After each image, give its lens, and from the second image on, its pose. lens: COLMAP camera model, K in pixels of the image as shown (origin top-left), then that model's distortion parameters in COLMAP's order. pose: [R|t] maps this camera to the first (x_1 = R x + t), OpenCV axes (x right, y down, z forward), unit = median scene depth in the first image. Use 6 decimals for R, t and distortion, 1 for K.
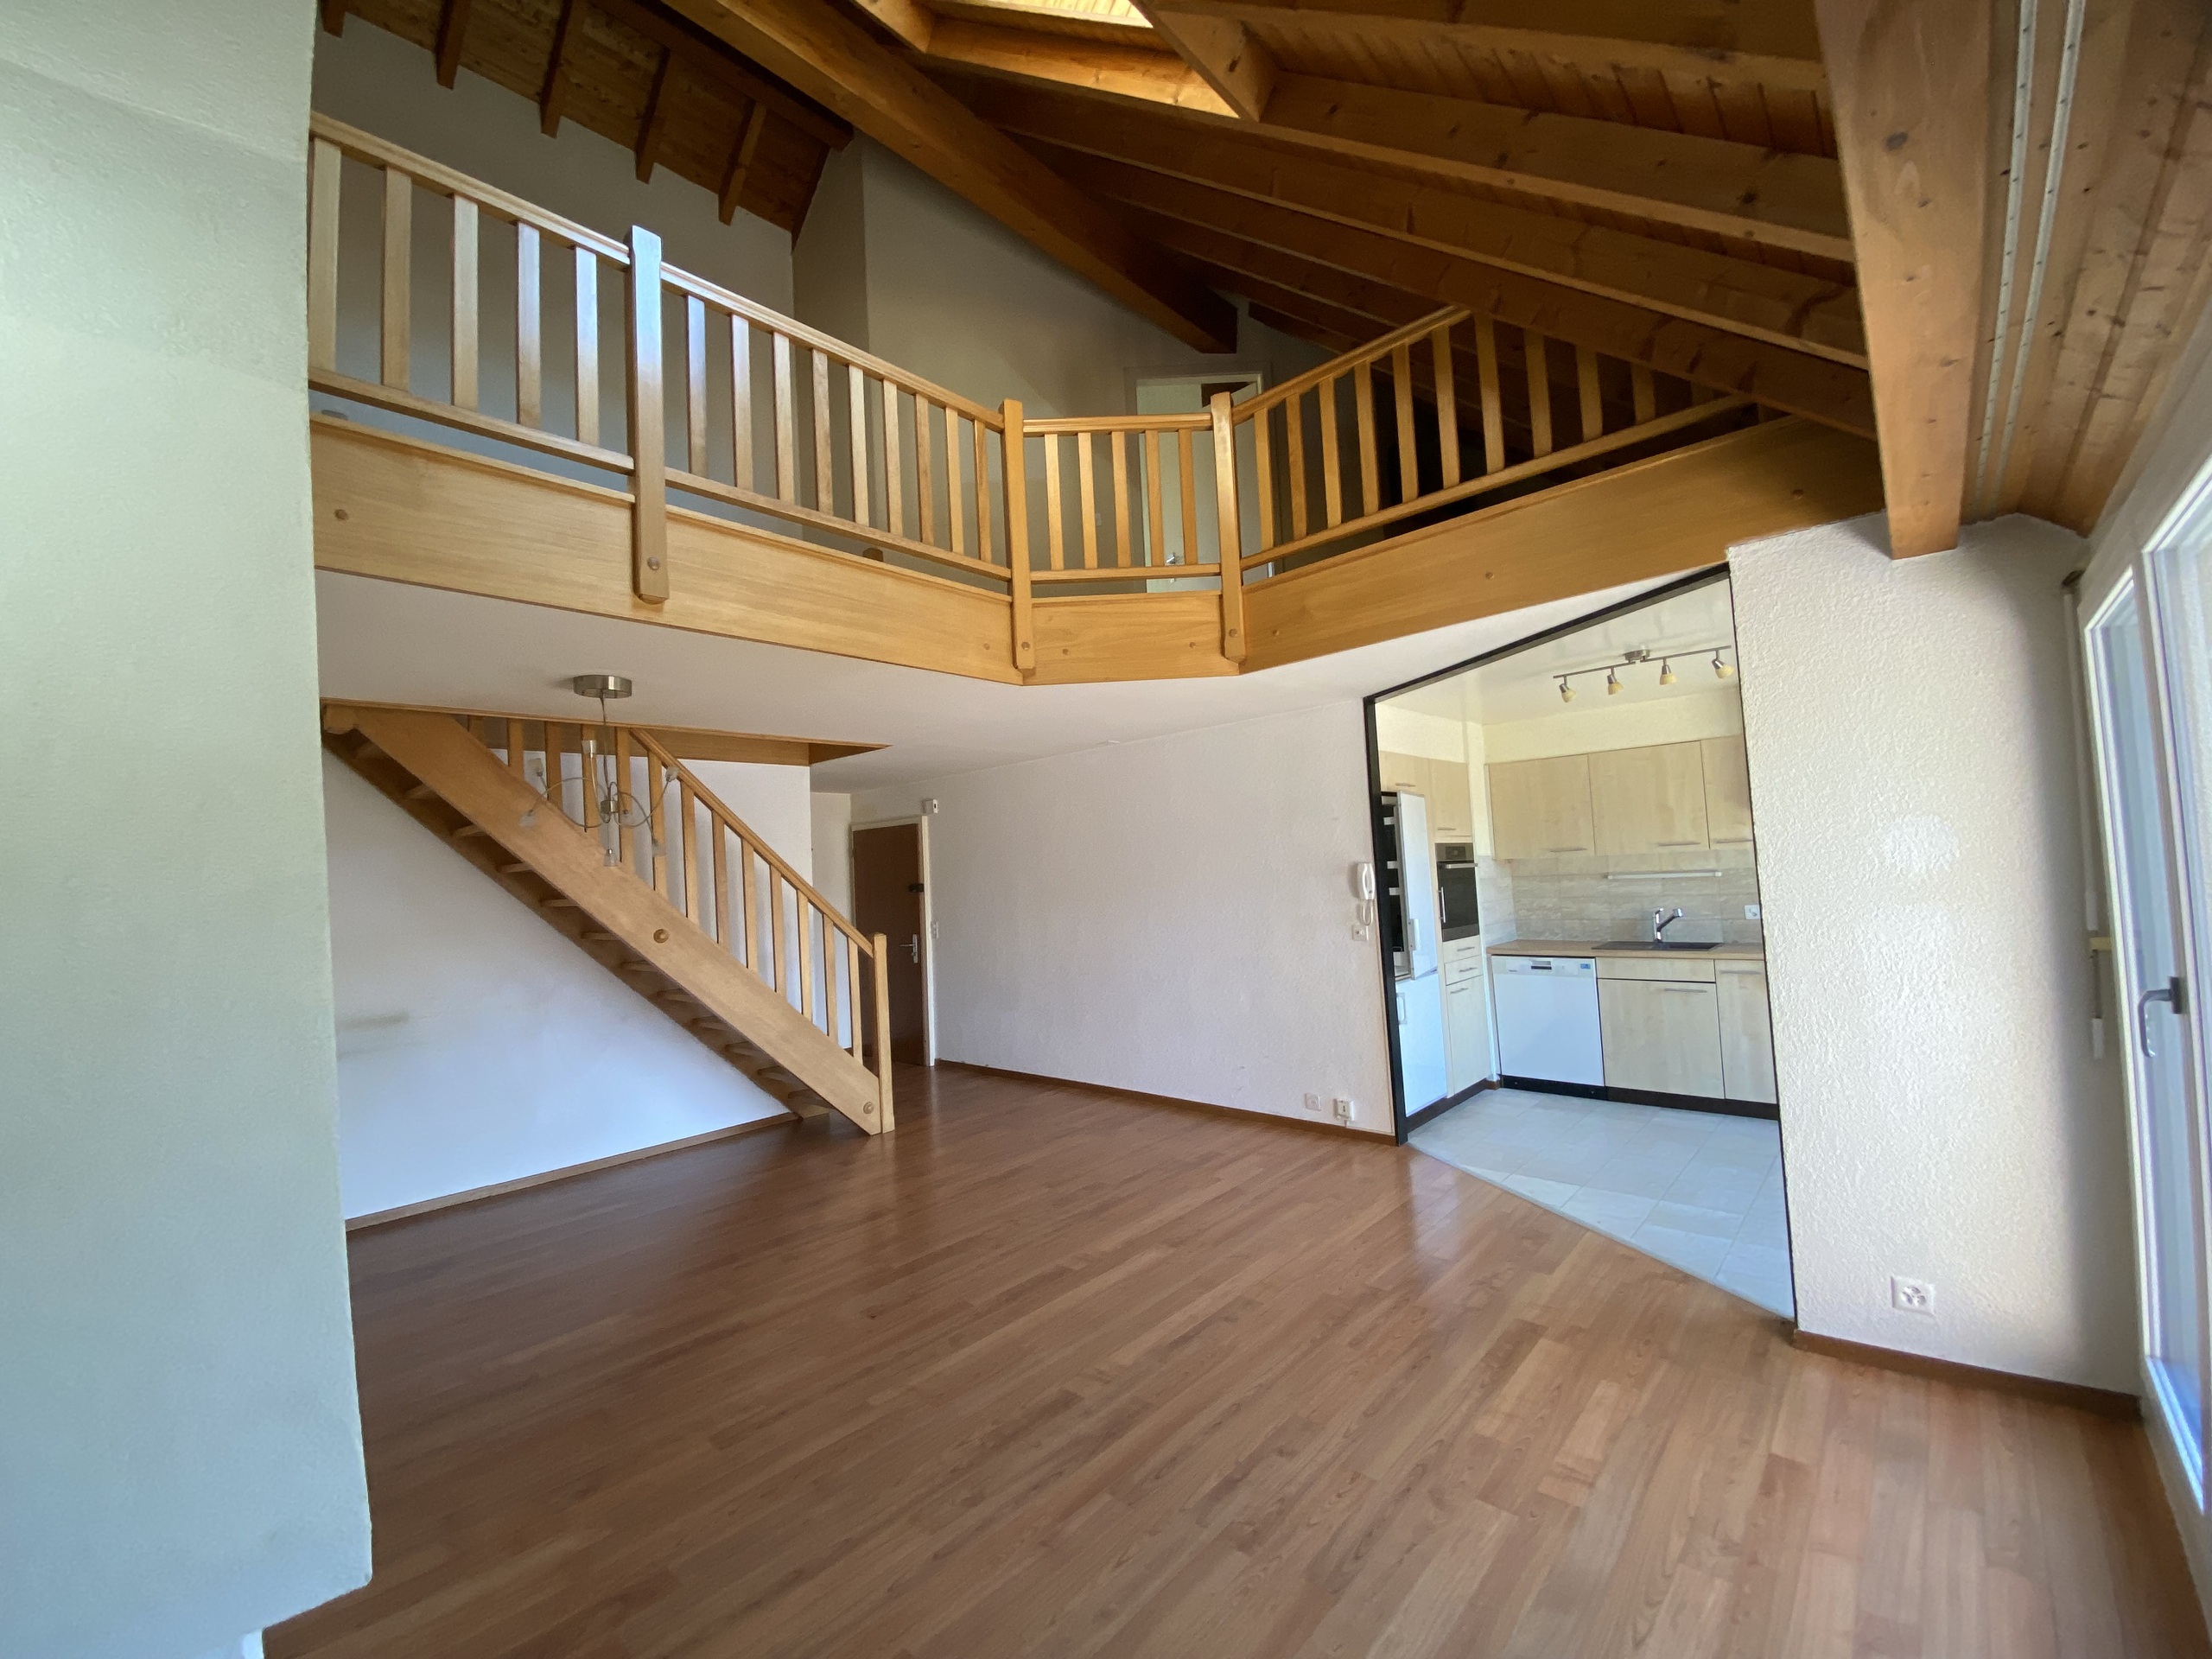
lens RADIAL K [[908.7, 0, 1108.4], [0, 908.7, 837.5], [0, 0, 1]] dist [0.002168, -0.000535]
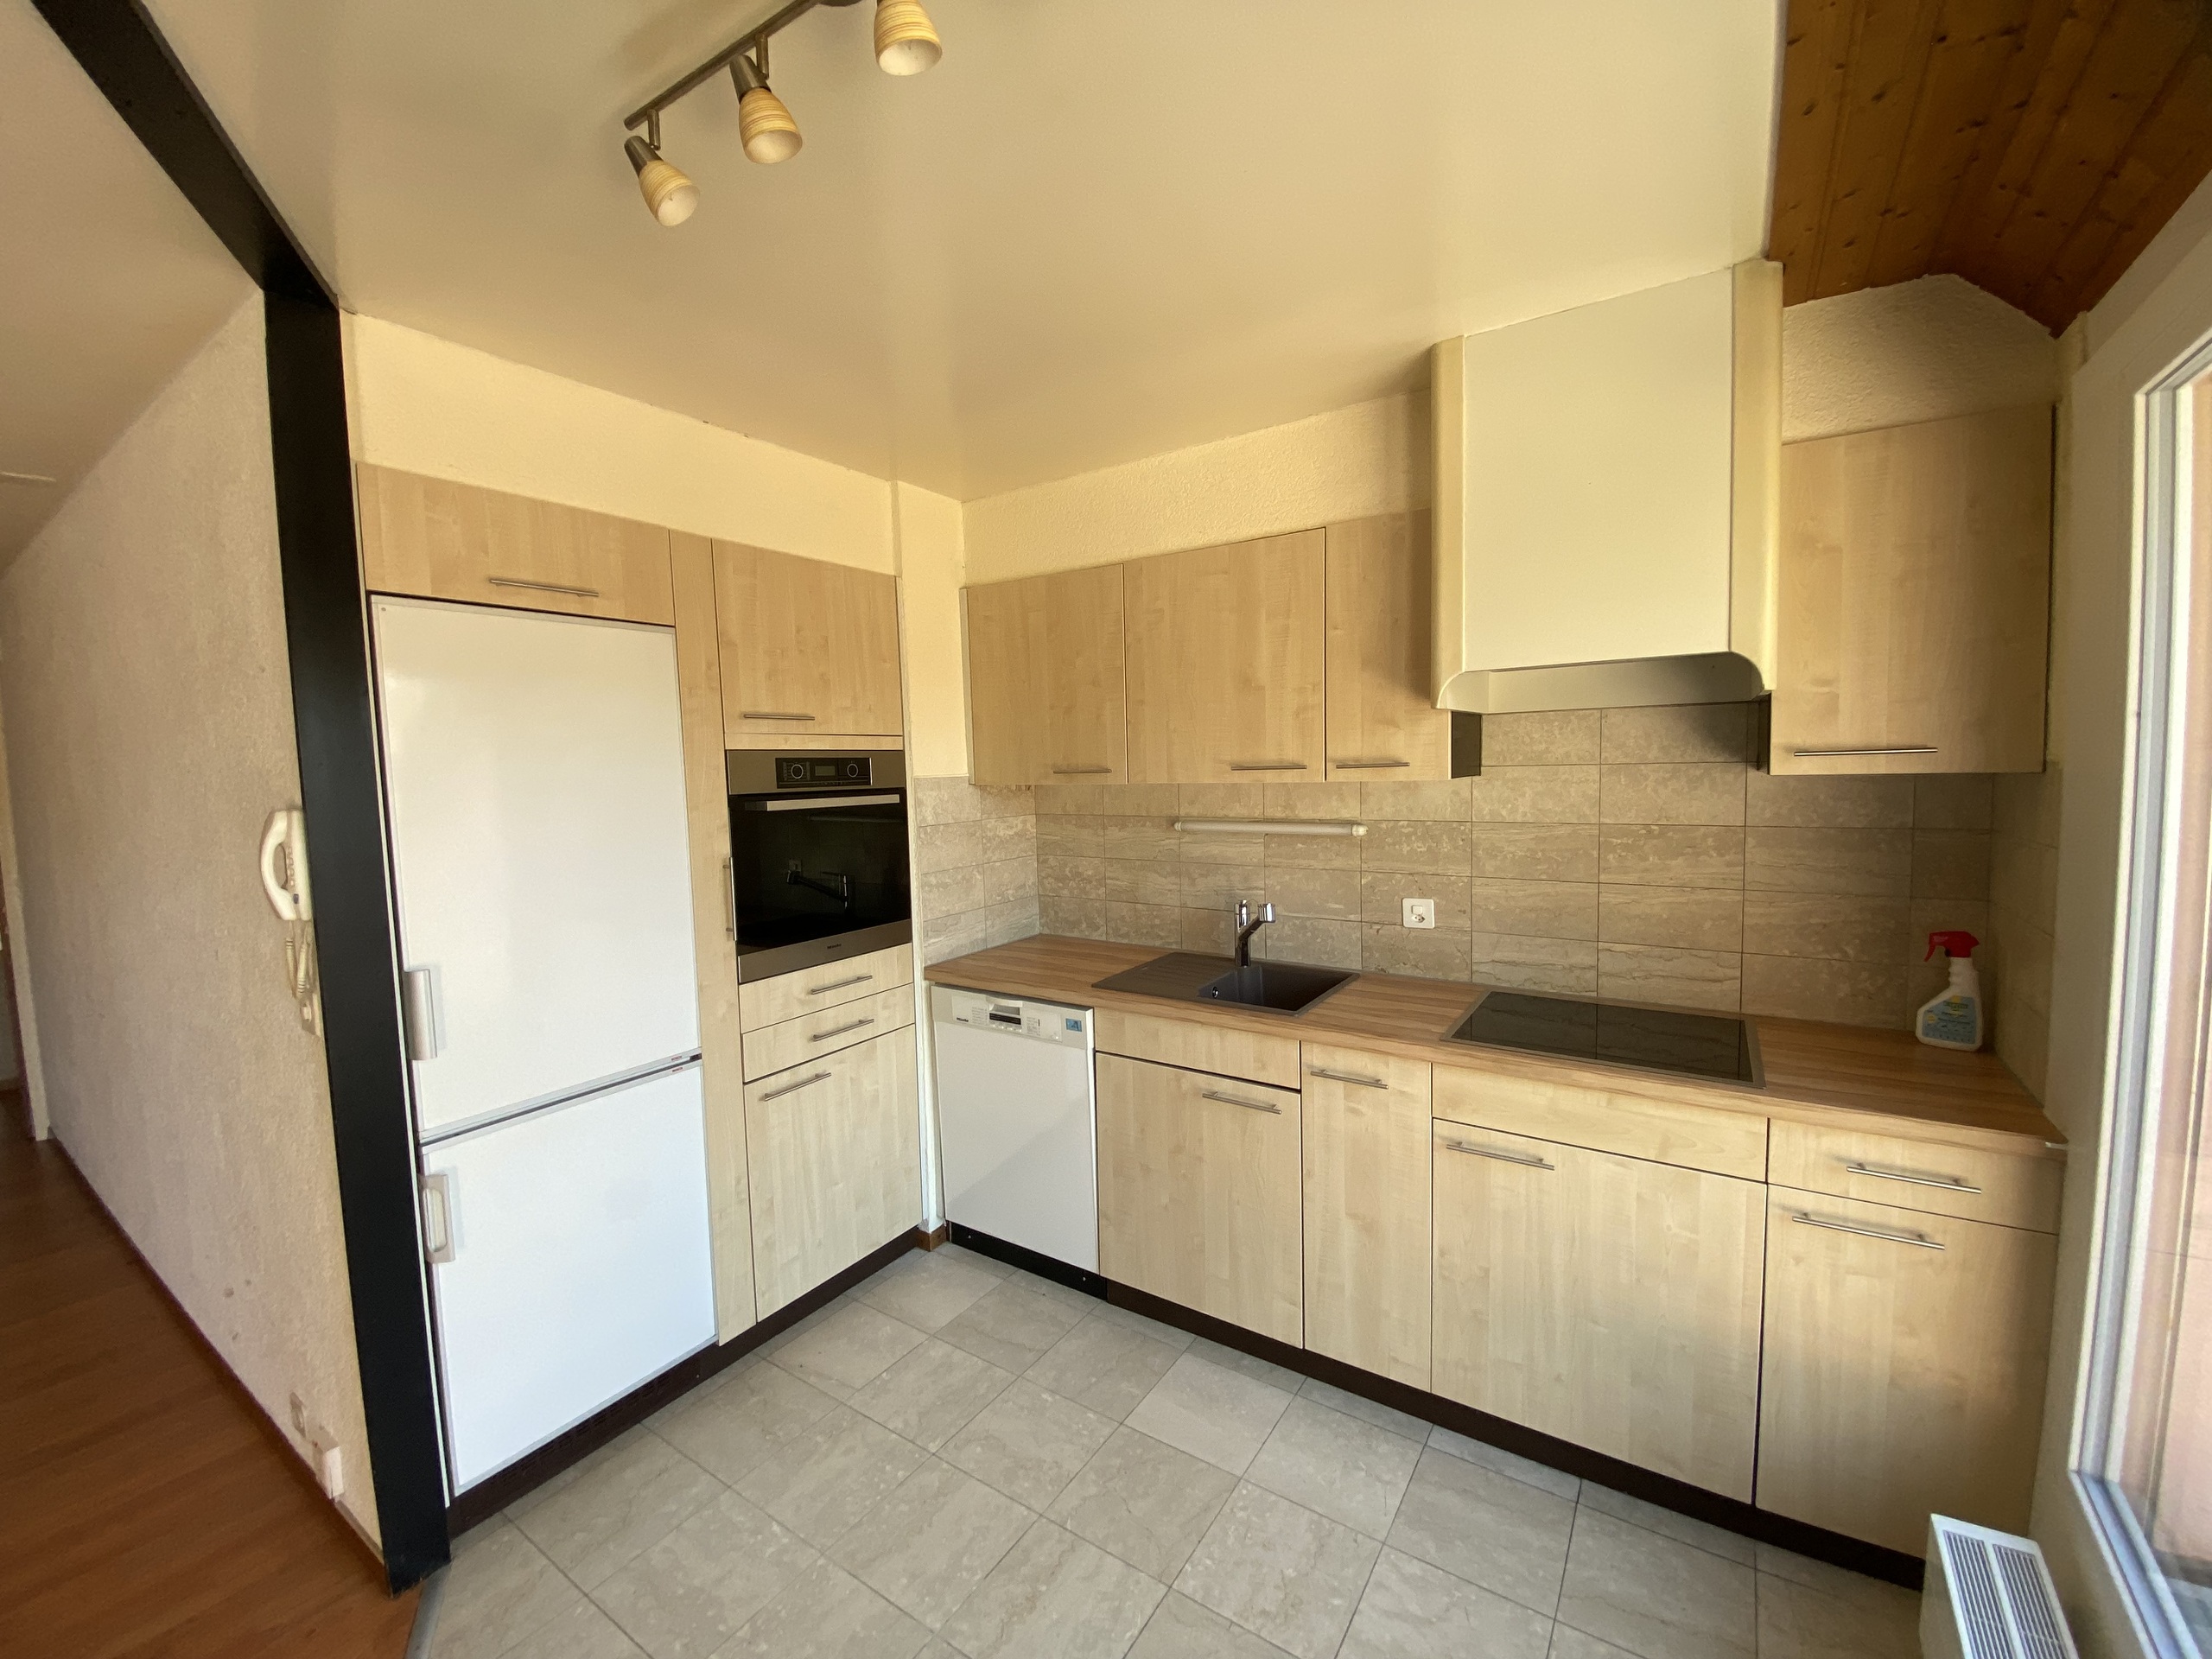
lens RADIAL K [[908.7, 0, 1100.6], [0, 908.7, 826.4], [0, 0, 1]] dist [0.002168, -0.000535]
pose [[0.989950, 0.007179, 0.141233, 0.465705], [-0.023459, 0.993210, 0.113945, -0.011960], [-0.139456, -0.116113, 0.983397, 0.548847]]
